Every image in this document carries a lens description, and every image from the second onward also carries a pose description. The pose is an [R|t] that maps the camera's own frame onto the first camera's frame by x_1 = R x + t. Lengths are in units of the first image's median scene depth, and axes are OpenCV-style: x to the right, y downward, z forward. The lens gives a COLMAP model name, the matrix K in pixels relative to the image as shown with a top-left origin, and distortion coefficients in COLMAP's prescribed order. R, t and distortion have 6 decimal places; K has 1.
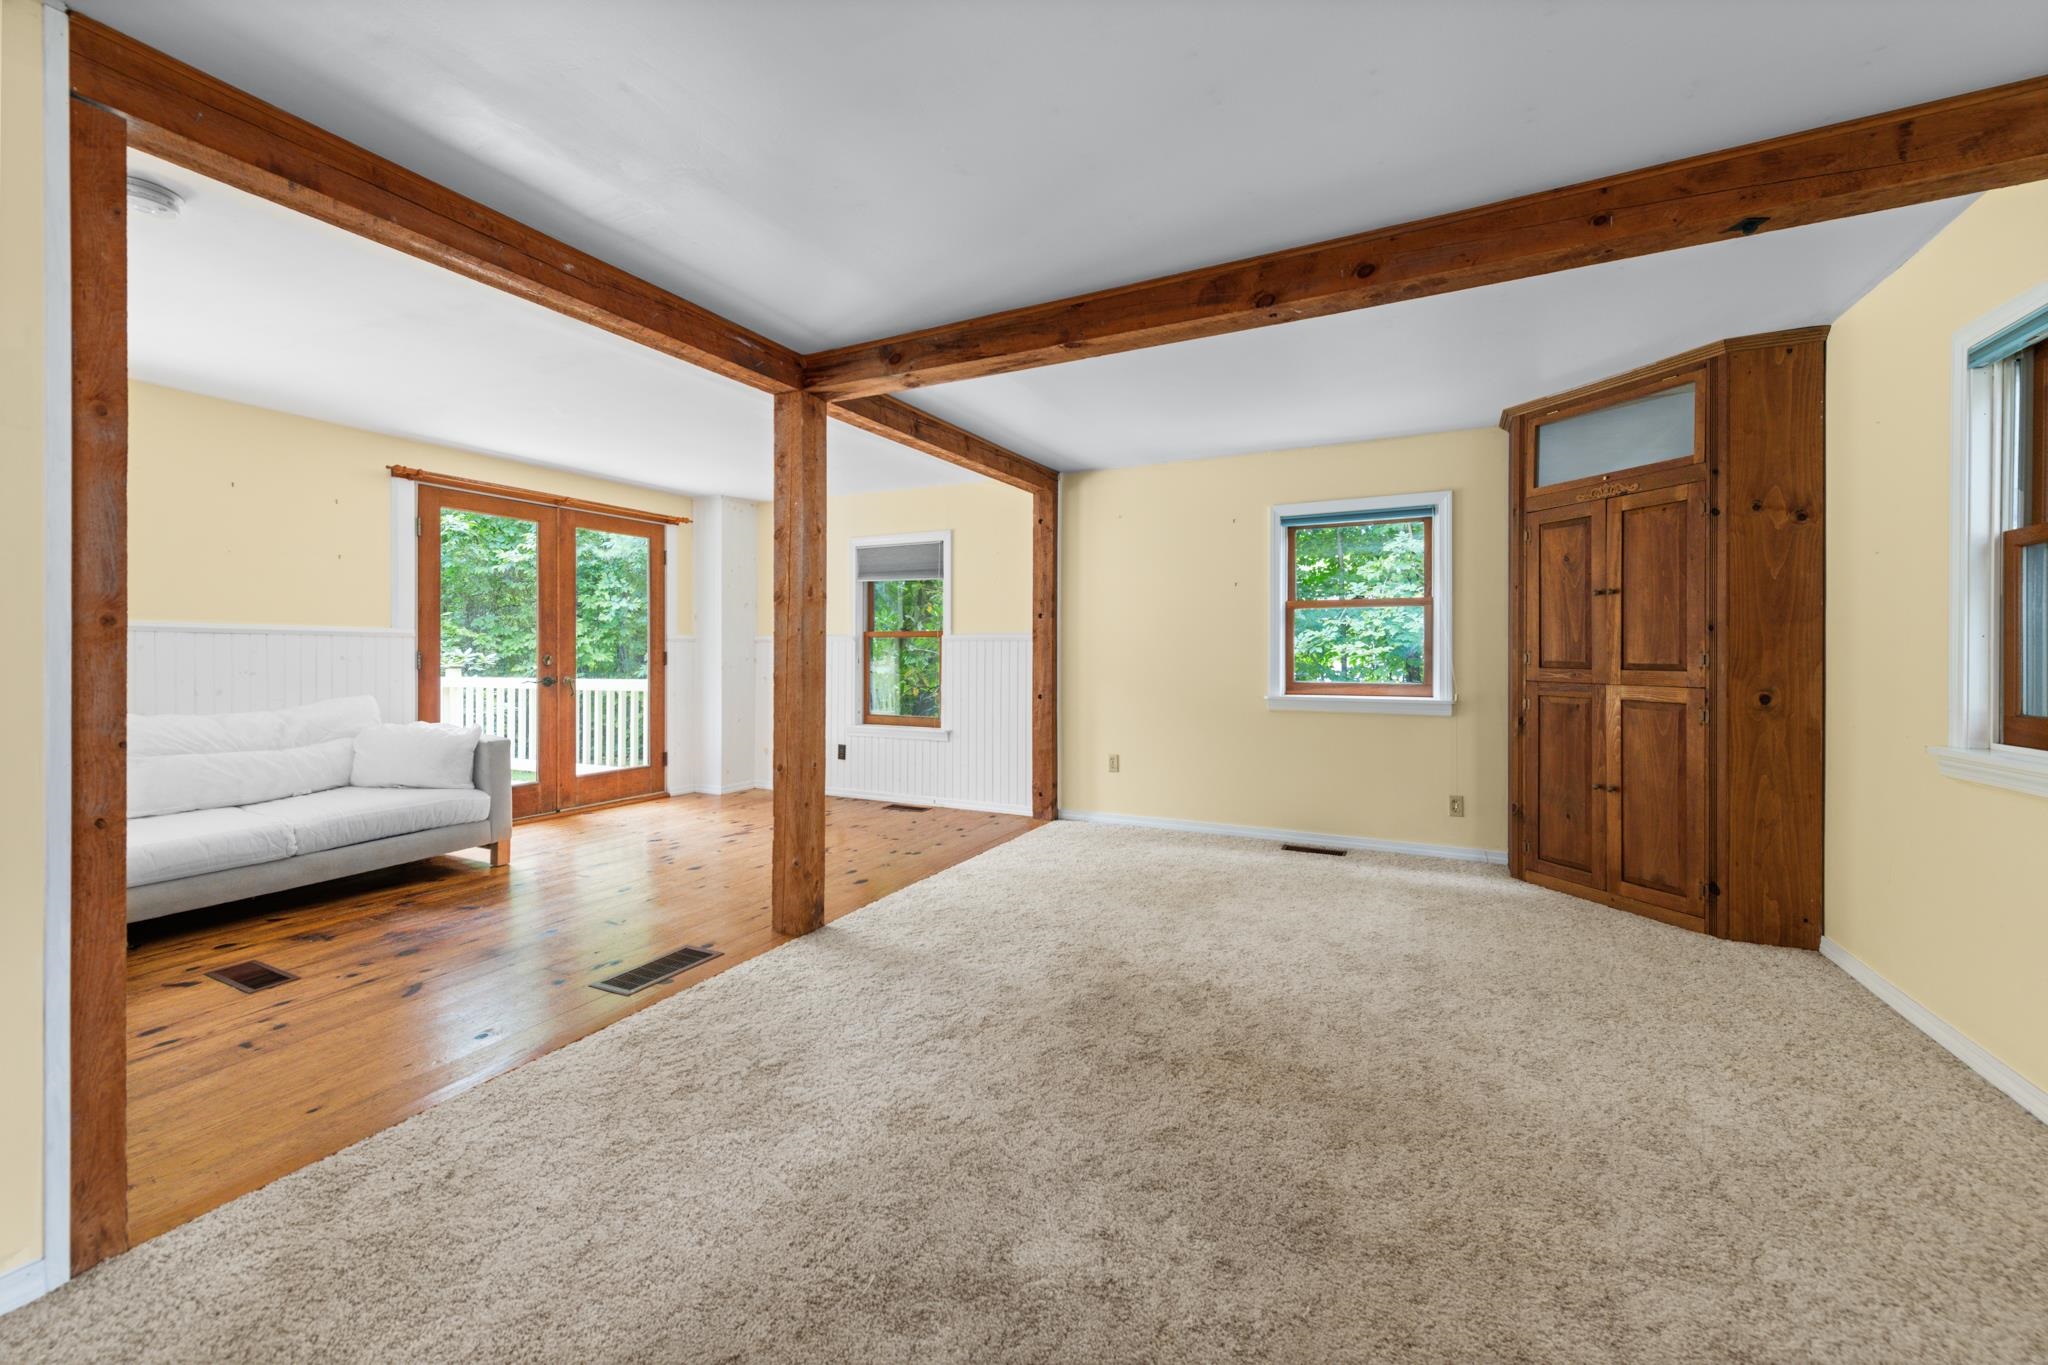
lens RADIAL K [[816.9, 0, 1043.7], [0, 816.9, 649.7], [0, 0, 1]] dist [0.016680, -0.006376]
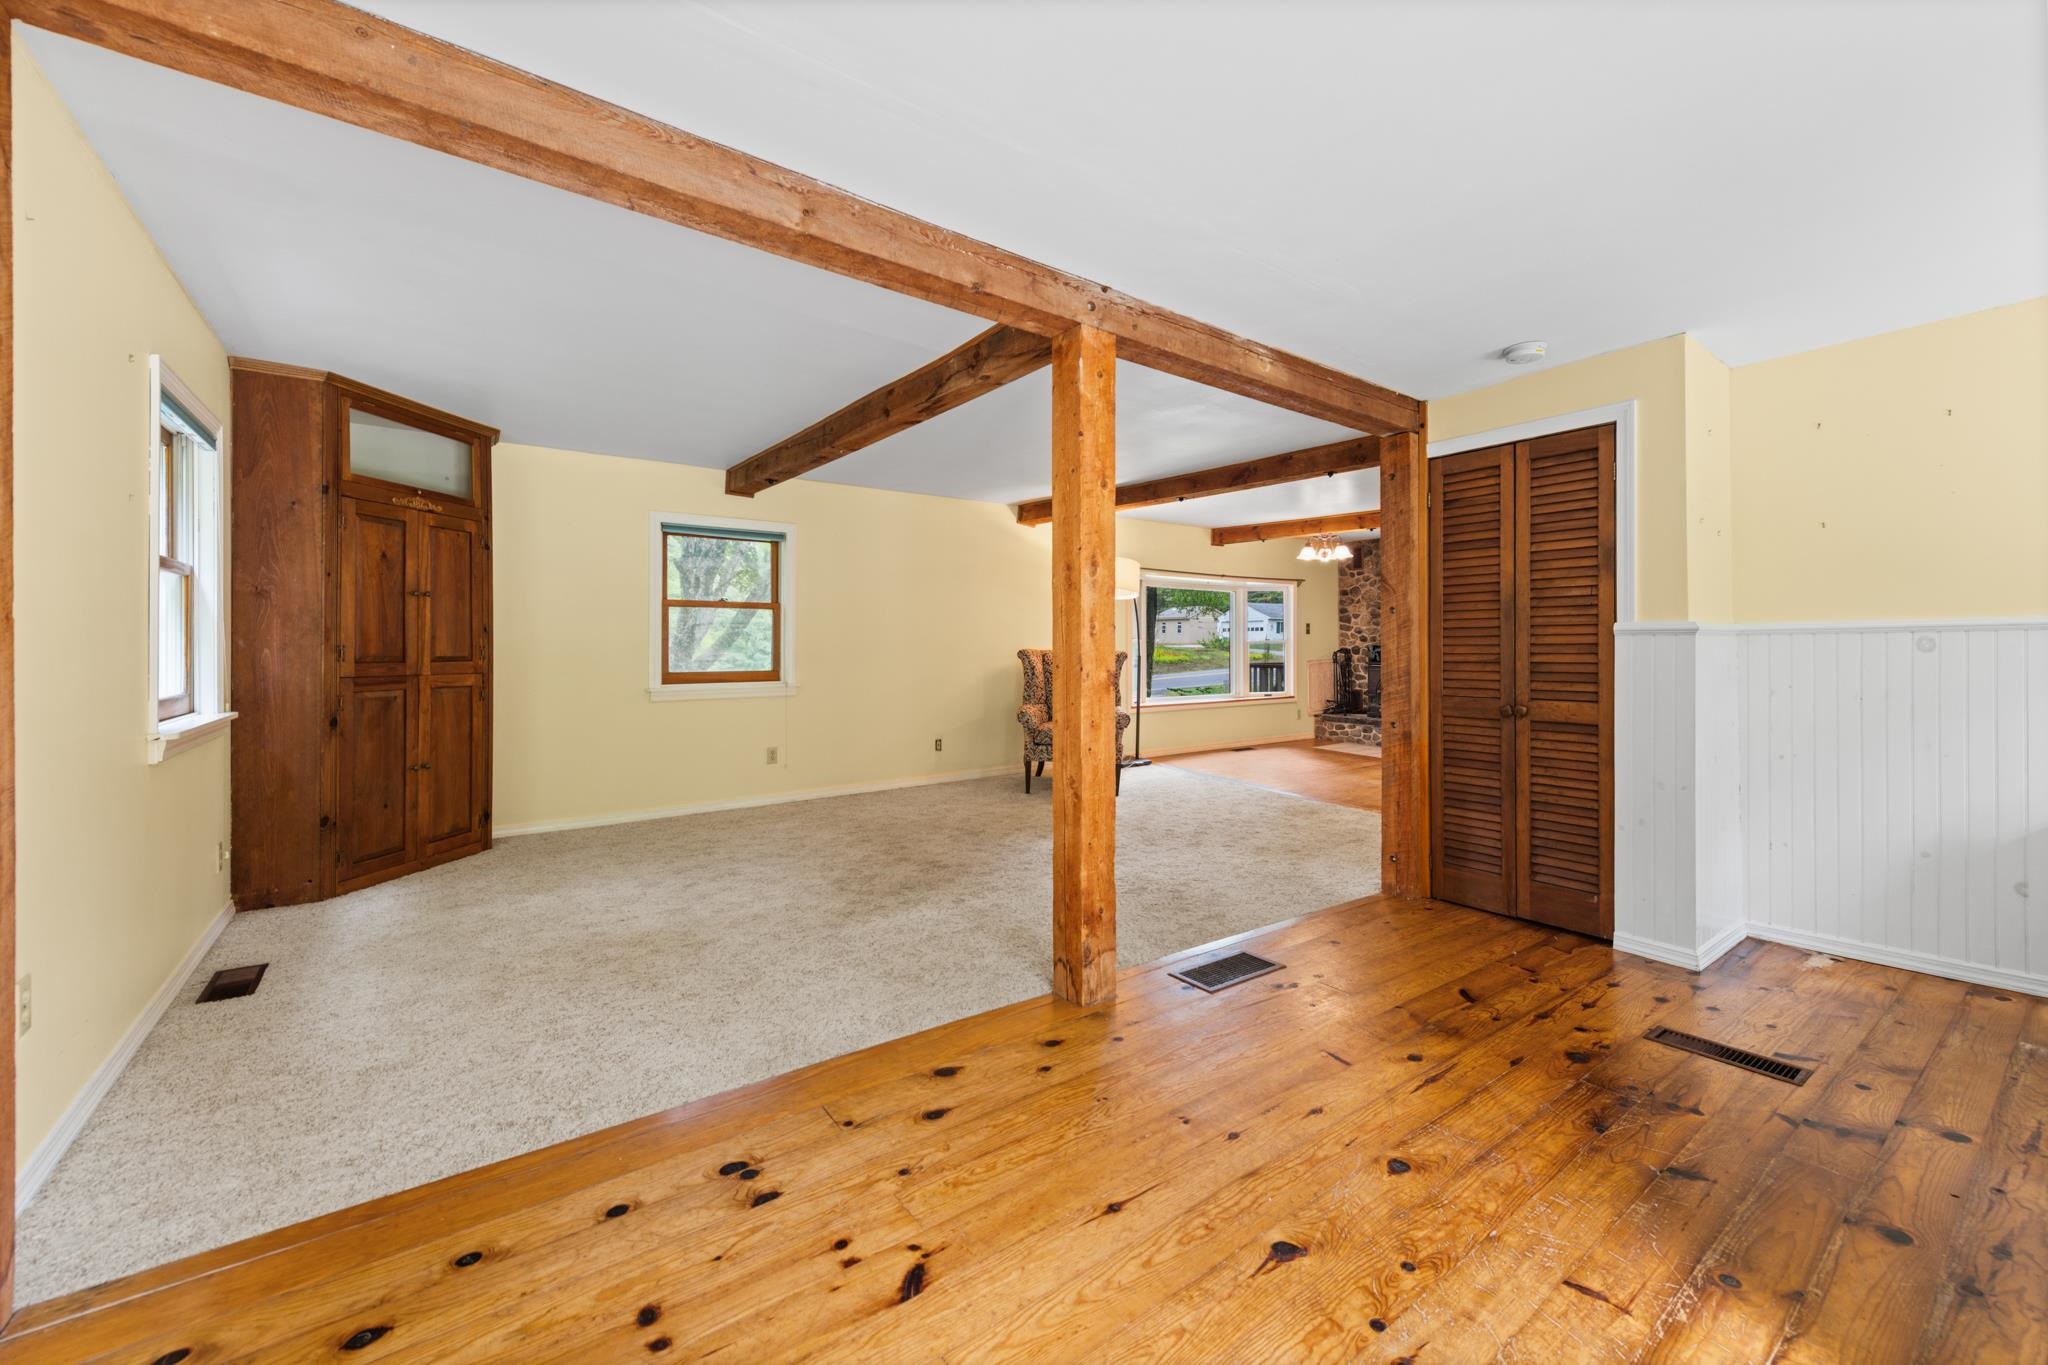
lens RADIAL K [[811.6, 0, 1003.4], [0, 811.6, 651.1], [0, 0, 1]] dist [0.001934, 0.000301]
pose [[-0.863620, -0.006169, 0.504105, -0.576012], [-0.005821, 0.999980, 0.002266, 0.002040], [-0.504109, -0.000978, -0.863639, 1.577581]]
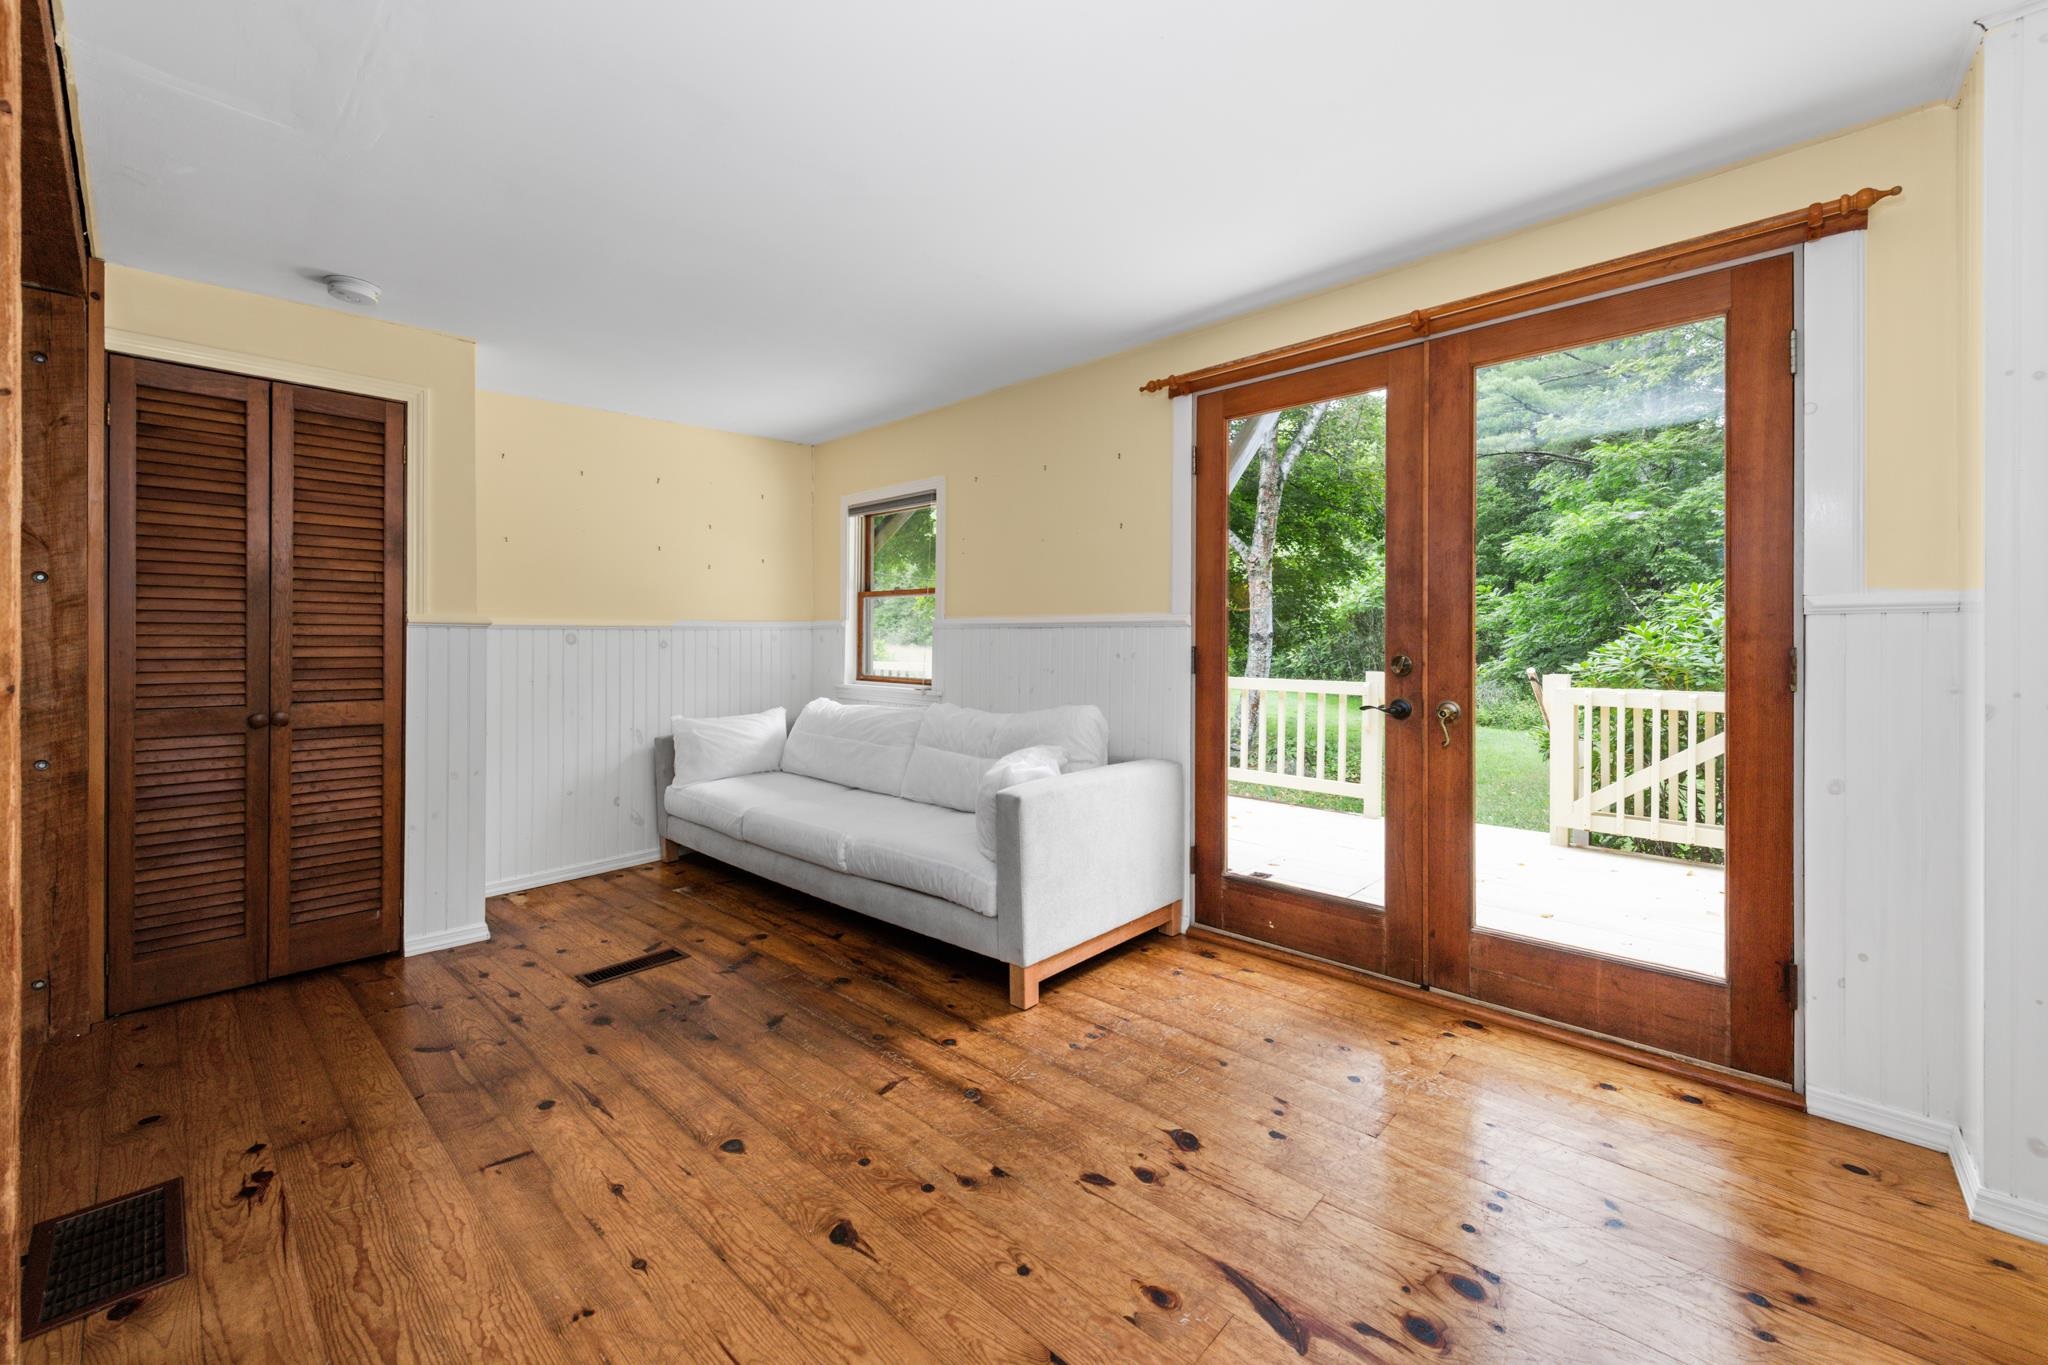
lens RADIAL K [[816.9, 0, 1043.7], [0, 816.9, 649.7], [0, 0, 1]] dist [0.016680, -0.006376]
pose [[-0.302894, 0.002015, -0.953022, -0.116624], [-0.000668, 0.999997, 0.002326, 0.003677], [0.953024, 0.001342, -0.302891, 1.374006]]
